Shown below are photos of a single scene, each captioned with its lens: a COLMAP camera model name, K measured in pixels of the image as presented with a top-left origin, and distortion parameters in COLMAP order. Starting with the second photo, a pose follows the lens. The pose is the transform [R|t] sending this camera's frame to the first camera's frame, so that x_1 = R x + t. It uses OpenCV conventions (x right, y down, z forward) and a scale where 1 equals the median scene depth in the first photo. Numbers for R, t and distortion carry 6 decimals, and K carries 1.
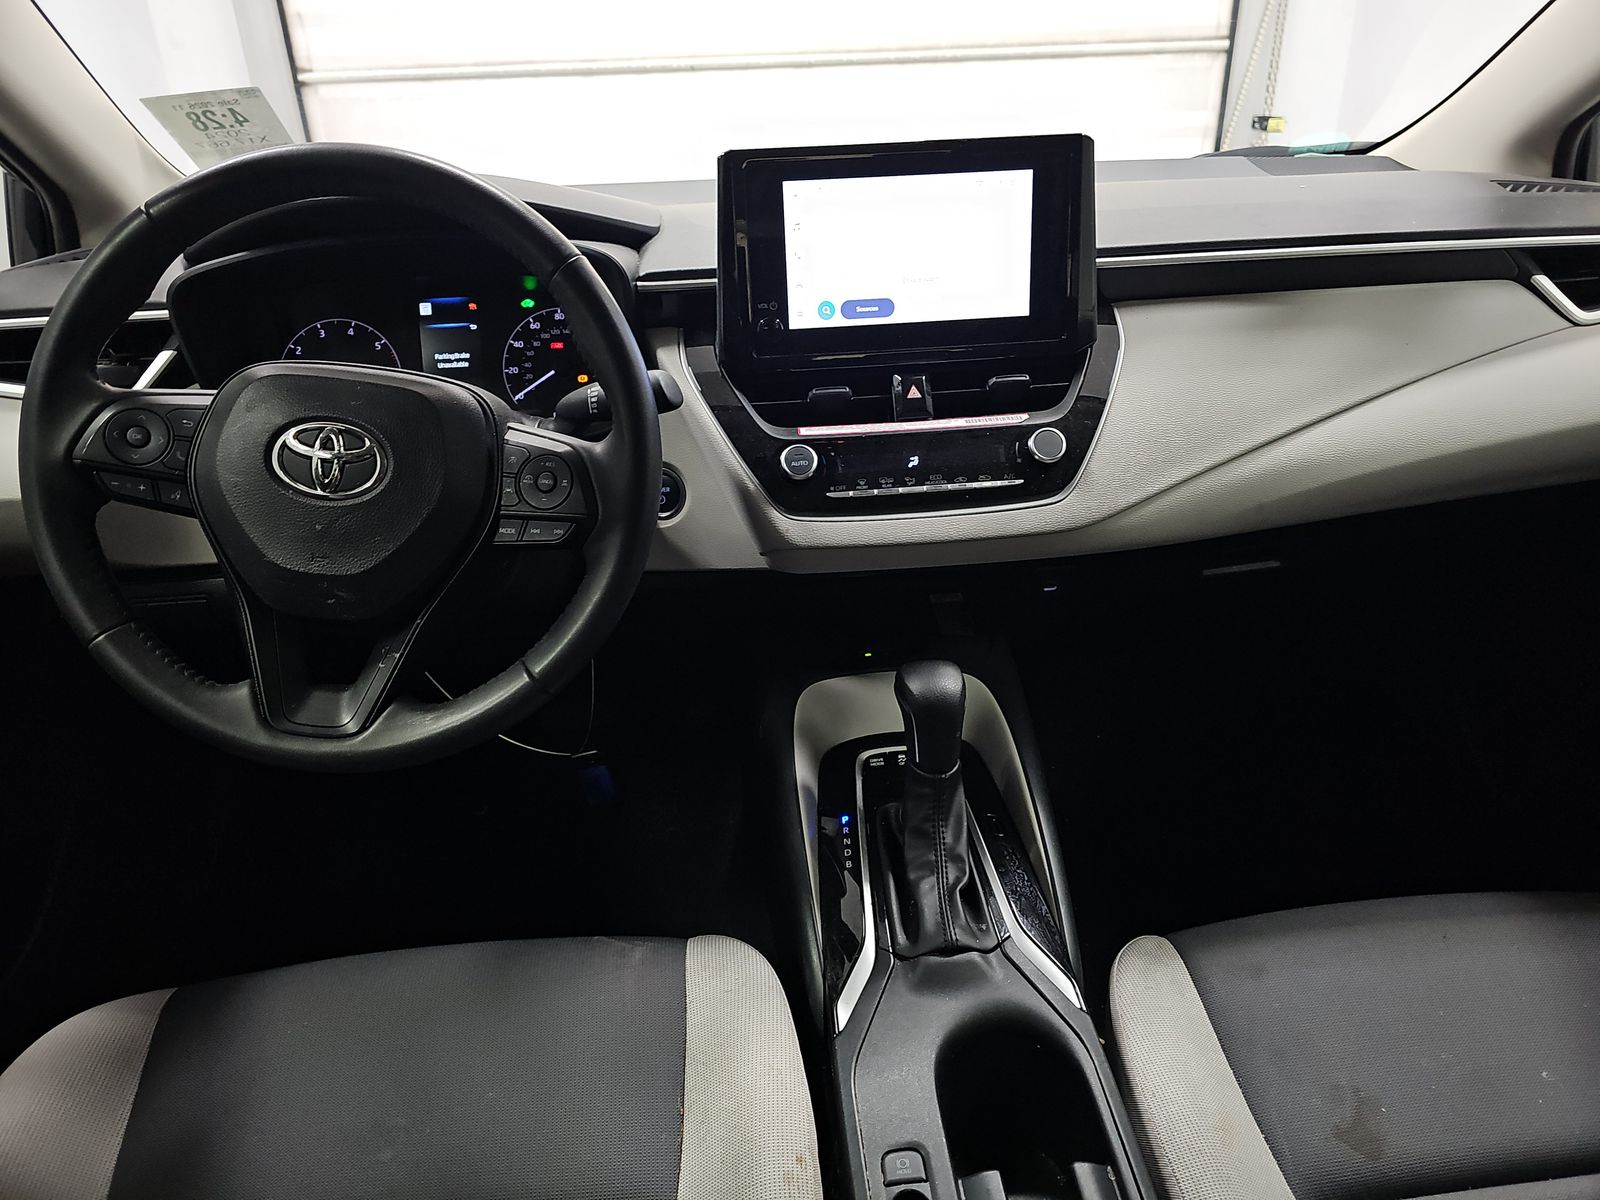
lens RADIAL K [[1074.8, 0, 808.7], [0, 1074.8, 595.5], [0, 0, 1]] dist [0.034990, -0.032419]
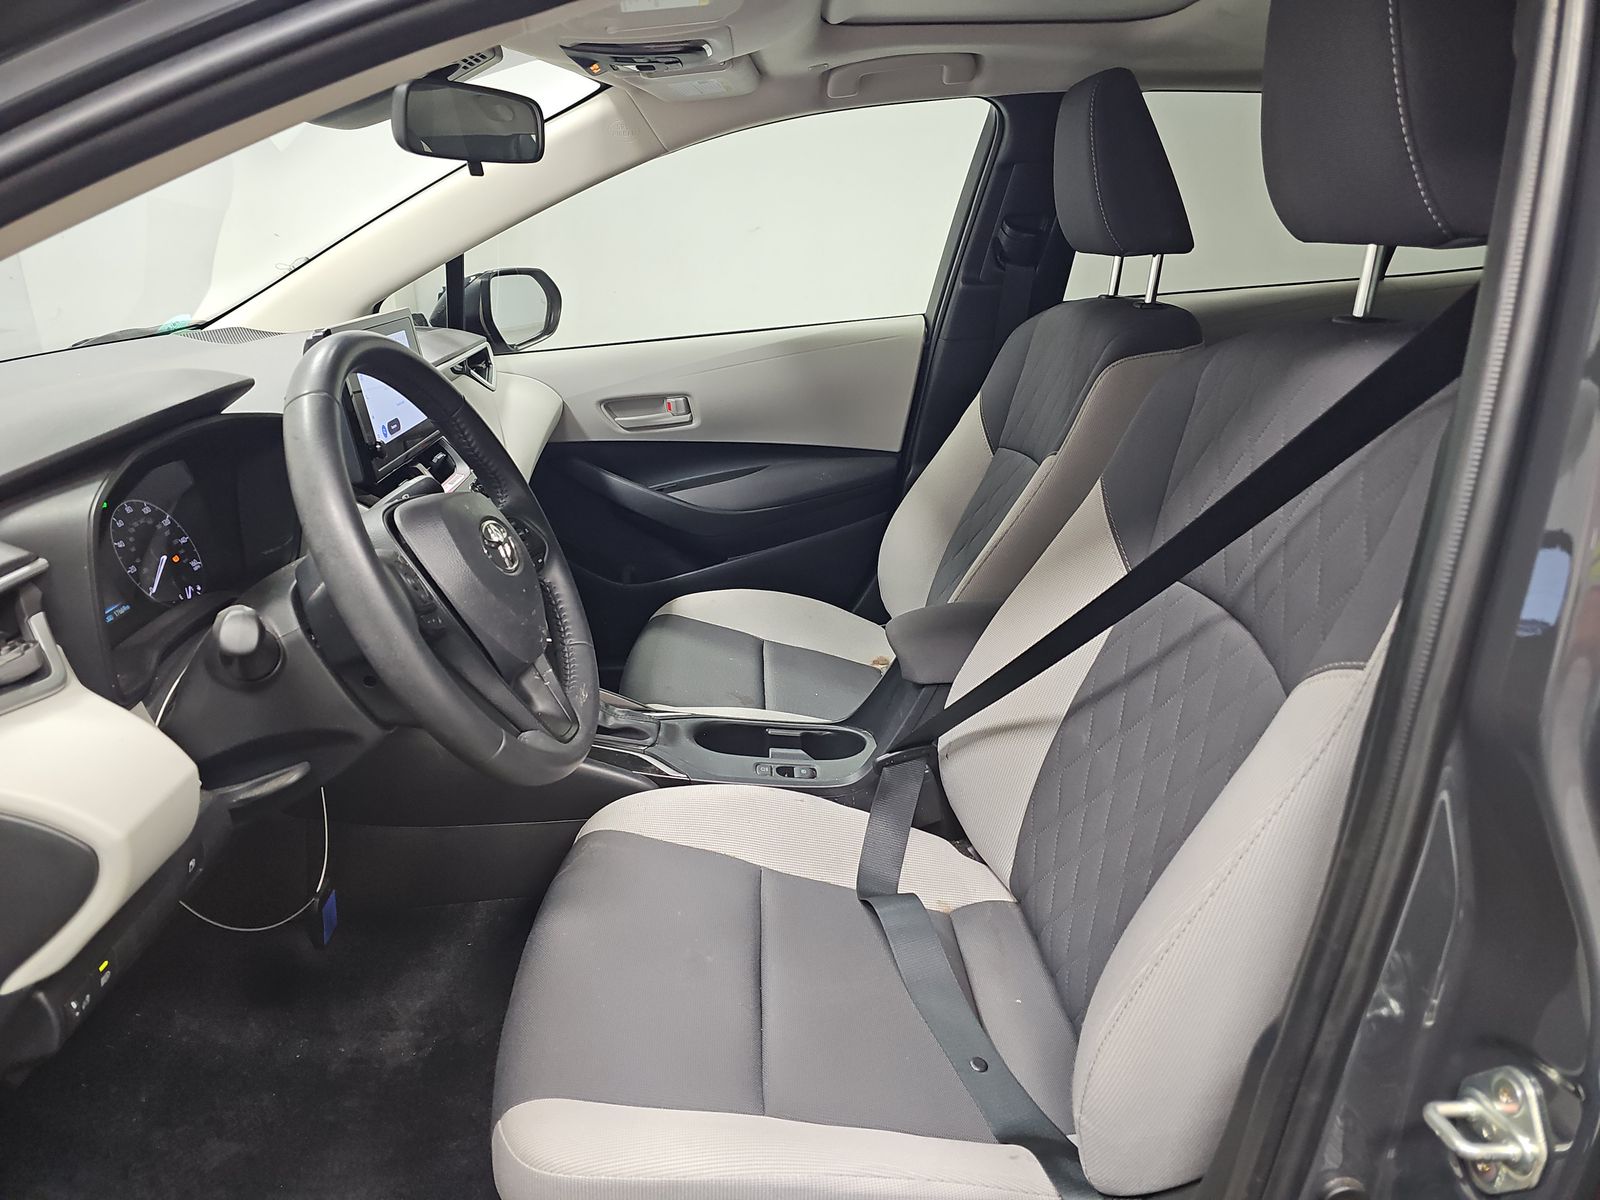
lens RADIAL K [[1074.8, 0, 803.2], [0, 1074.8, 592.3], [0, 0, 1]] dist [0.034990, -0.032419]
pose [[0.031508, -0.296384, 0.954549, -1.204568], [0.445445, 0.859100, 0.252044, -0.170015], [-0.894755, 0.417258, 0.159092, 0.317969]]
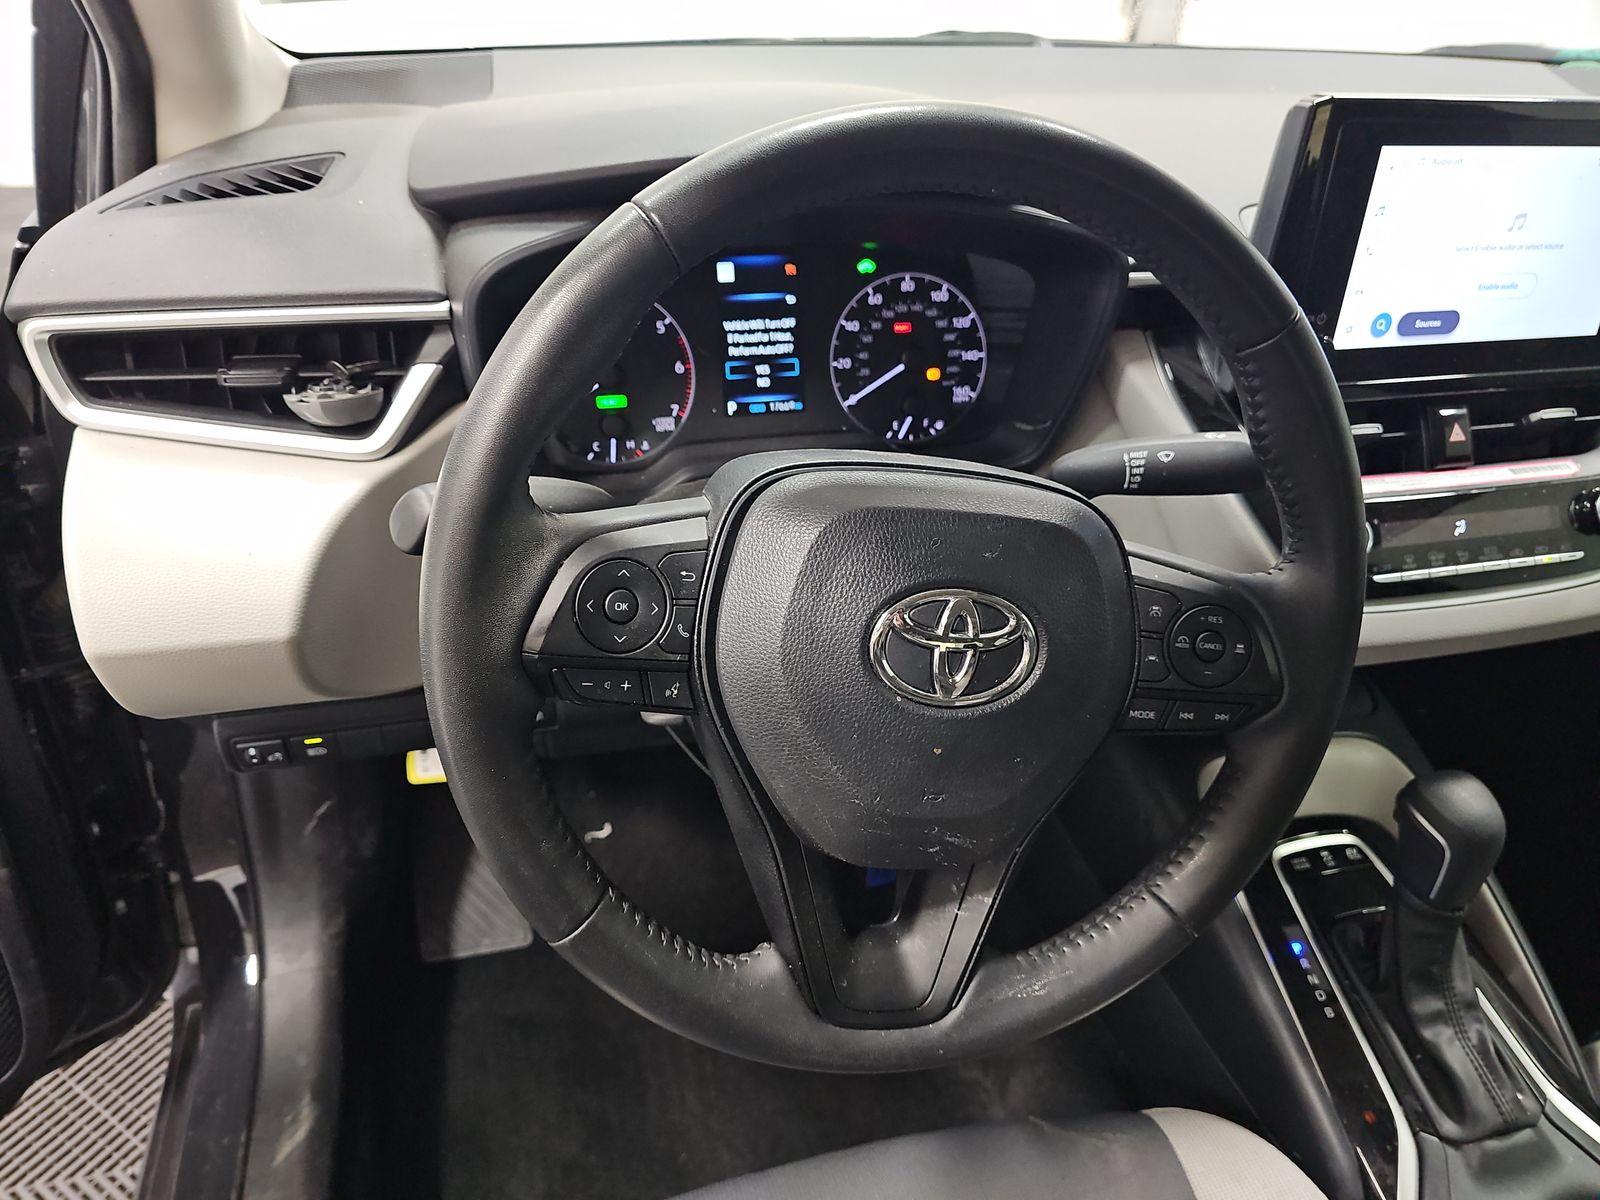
lens RADIAL K [[1074.8, 0, 788.8], [0, 1074.8, 617.2], [0, 0, 1]] dist [0.034990, -0.032419]
pose [[0.982248, -0.031053, 0.184997, -0.453223], [-0.005005, 0.981513, 0.191331, -0.181704], [-0.187518, -0.188860, 0.963934, 0.285545]]
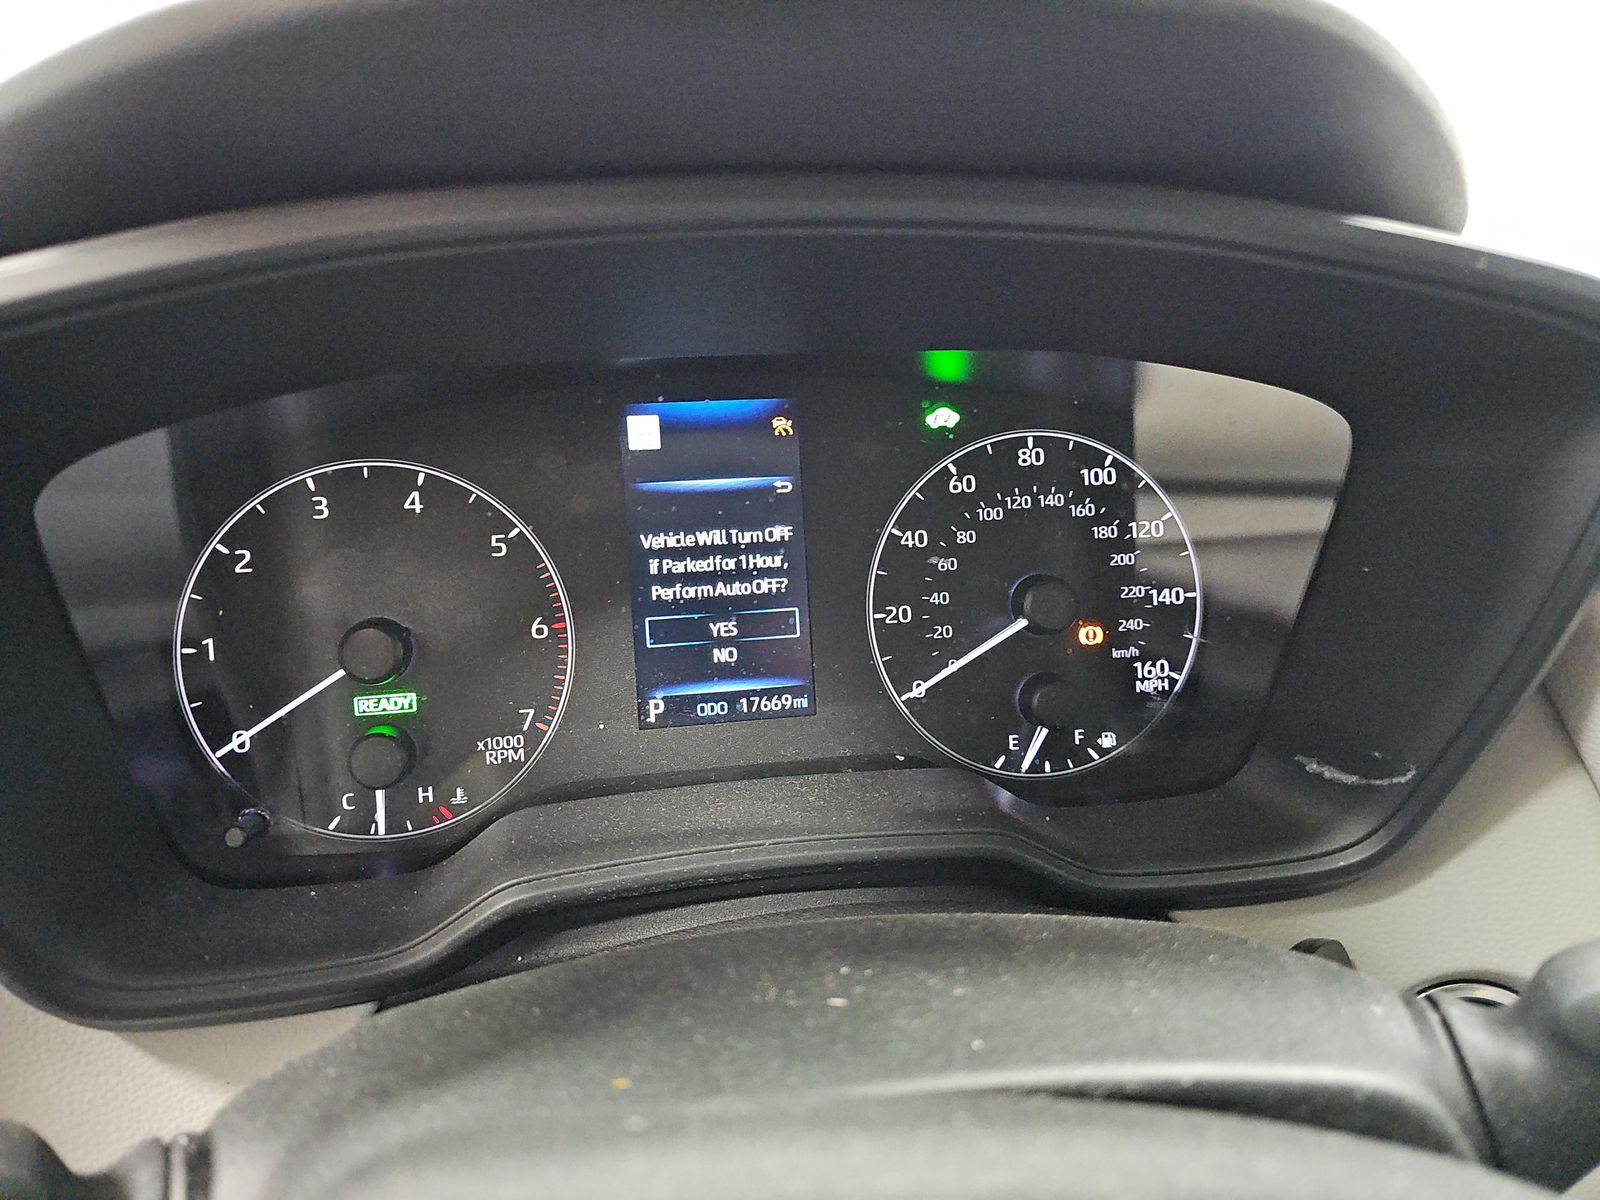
lens RADIAL K [[1074.8, 0, 794.0], [0, 1074.8, 589.9], [0, 0, 1]] dist [0.034990, -0.032419]
pose [[0.995542, 0.003262, 0.094268, -0.342127], [-0.002156, 0.999928, -0.011833, -0.214749], [-0.094300, 0.011577, 0.995477, 0.673914]]
